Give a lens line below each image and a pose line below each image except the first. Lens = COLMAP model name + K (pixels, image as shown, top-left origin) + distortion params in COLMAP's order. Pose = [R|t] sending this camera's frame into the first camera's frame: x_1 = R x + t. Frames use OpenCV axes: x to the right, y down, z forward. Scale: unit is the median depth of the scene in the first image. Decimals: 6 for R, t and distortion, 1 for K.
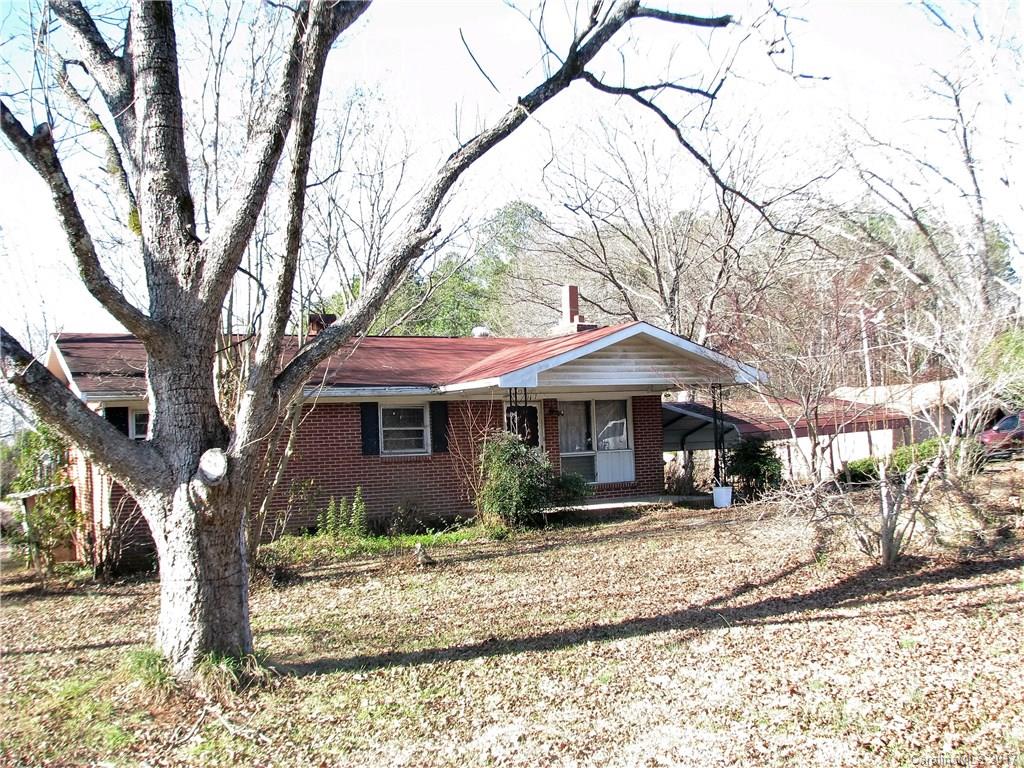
lens RADIAL K [[1102.3, 0, 512.0], [0, 1102.3, 384.0], [0, 0, 1]] dist [-0.160976, 0.155038]
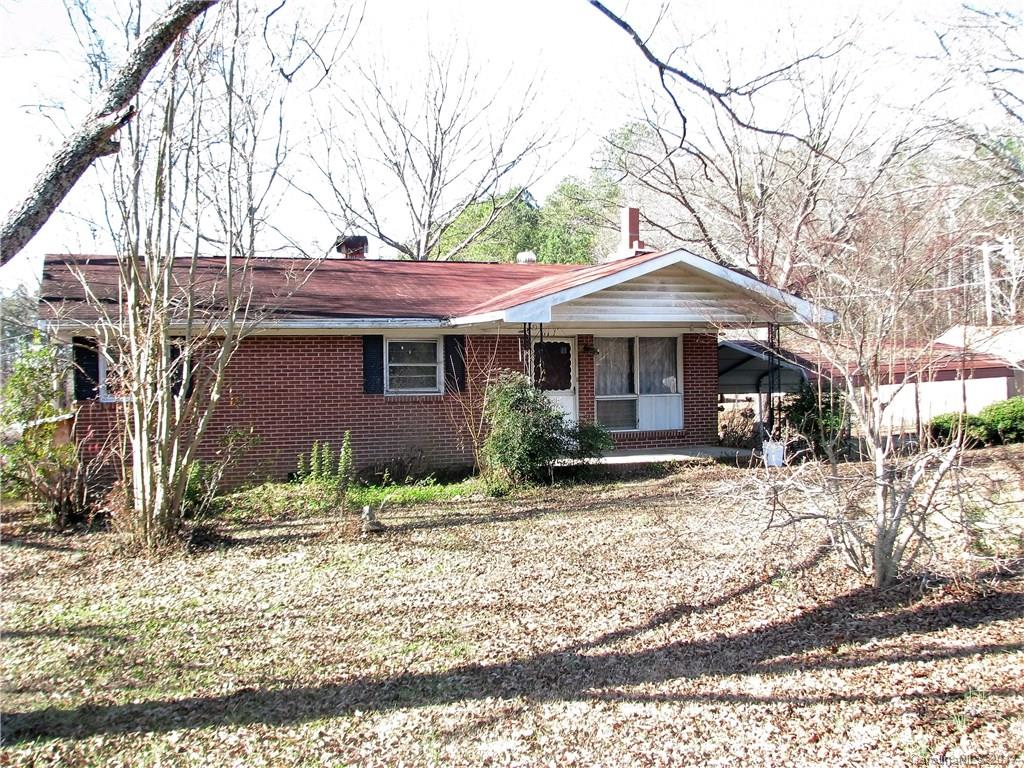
lens RADIAL K [[1102.3, 0, 512.0], [0, 1102.3, 384.0], [0, 0, 1]] dist [-0.160976, 0.155038]
pose [[0.992705, 0.028843, -0.117064, 0.088452], [-0.020737, 0.997340, 0.069885, -0.008343], [0.118768, -0.066948, 0.990662, 0.123484]]
